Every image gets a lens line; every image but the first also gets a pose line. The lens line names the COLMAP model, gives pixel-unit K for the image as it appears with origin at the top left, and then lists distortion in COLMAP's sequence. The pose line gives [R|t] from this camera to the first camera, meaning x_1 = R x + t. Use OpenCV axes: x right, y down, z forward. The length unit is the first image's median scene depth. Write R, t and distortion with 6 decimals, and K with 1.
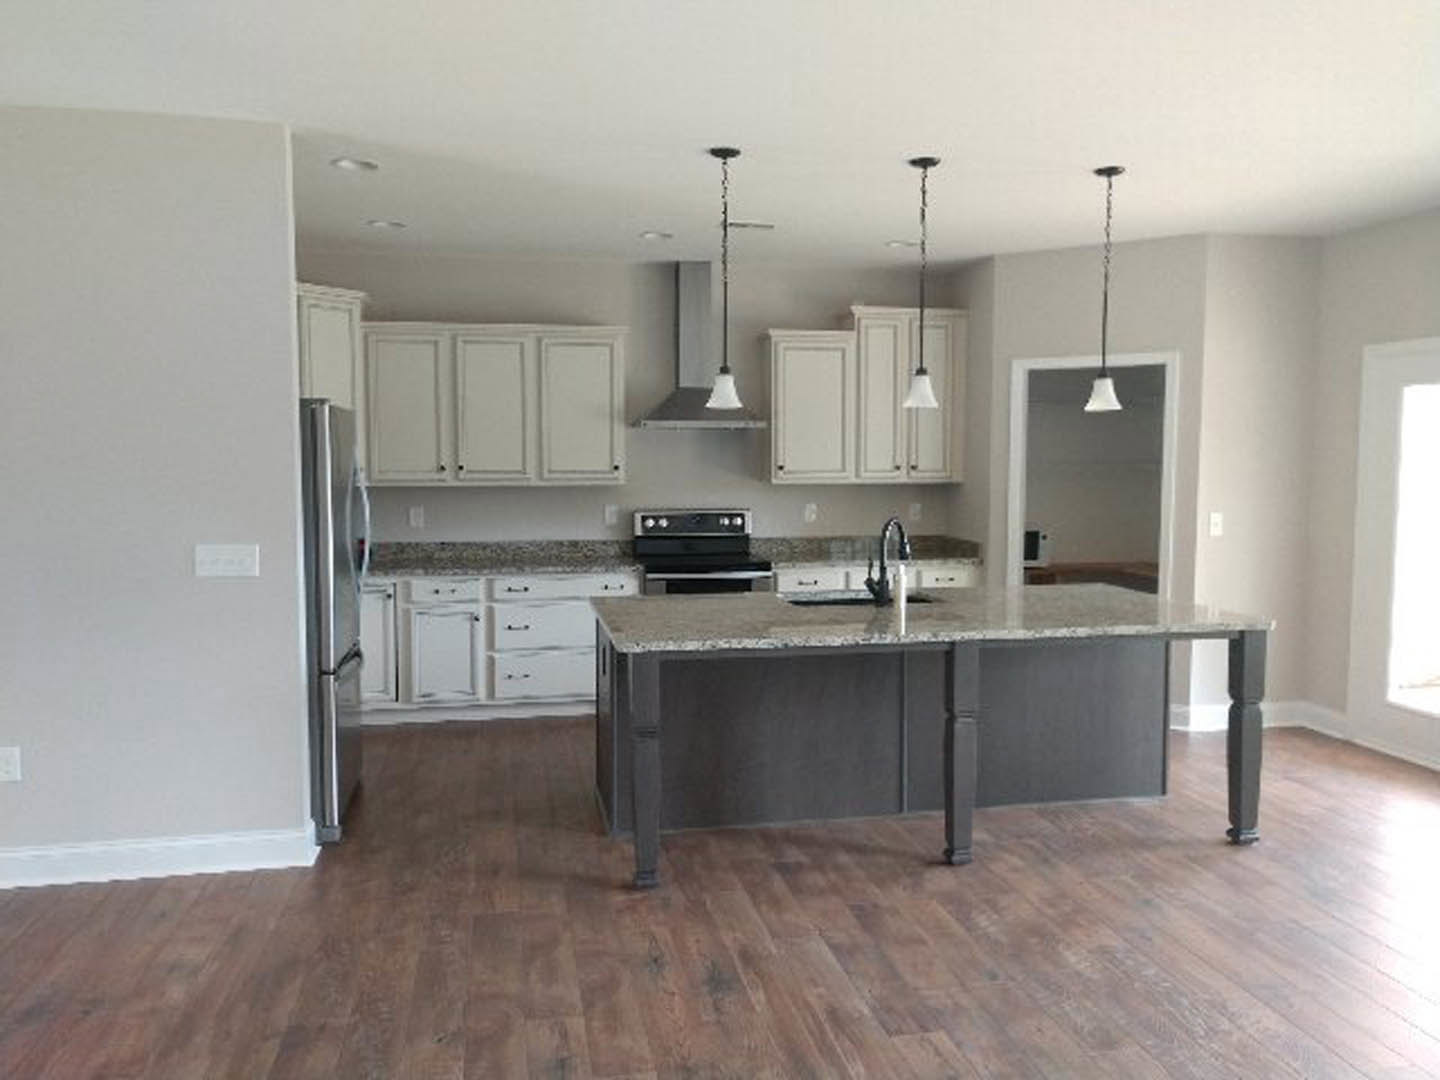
lens RADIAL K [[1110.5, 0, 710.9], [0, 1110.5, 543.1], [0, 0, 1]] dist [0.034420, -0.021365]
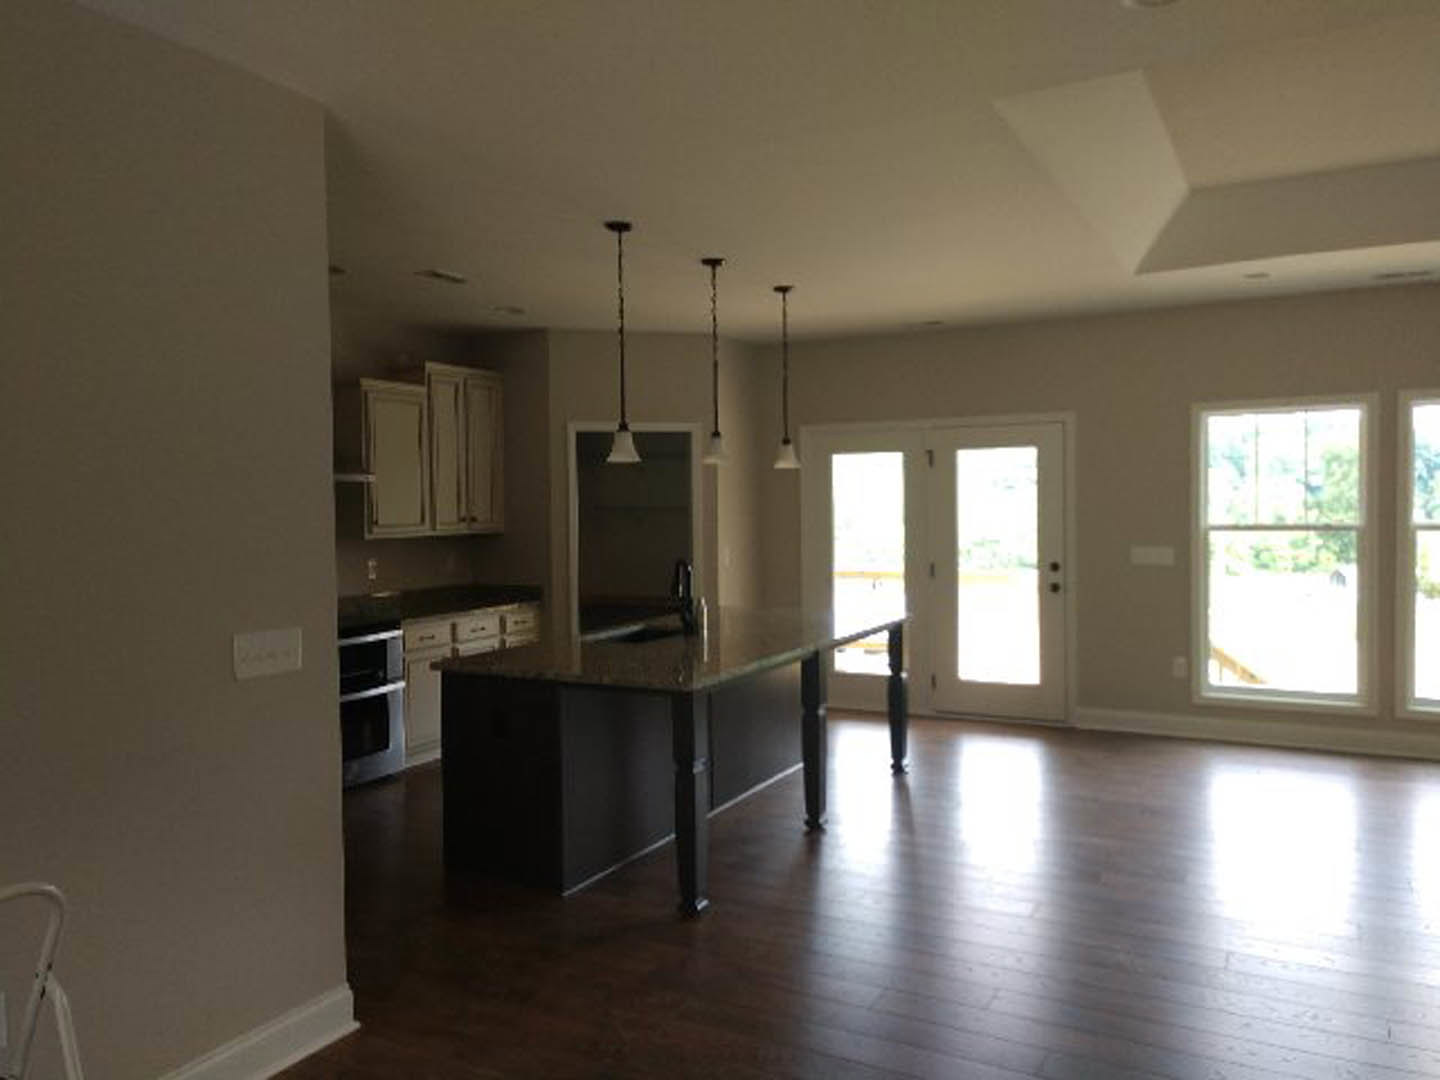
lens RADIAL K [[1110.5, 0, 714.3], [0, 1110.5, 535.2], [0, 0, 1]] dist [0.034420, -0.021365]
pose [[0.603614, -0.035324, 0.796494, -0.521579], [0.083925, 0.996283, -0.019418, -0.014049], [-0.792847, 0.078567, 0.604335, 0.195624]]
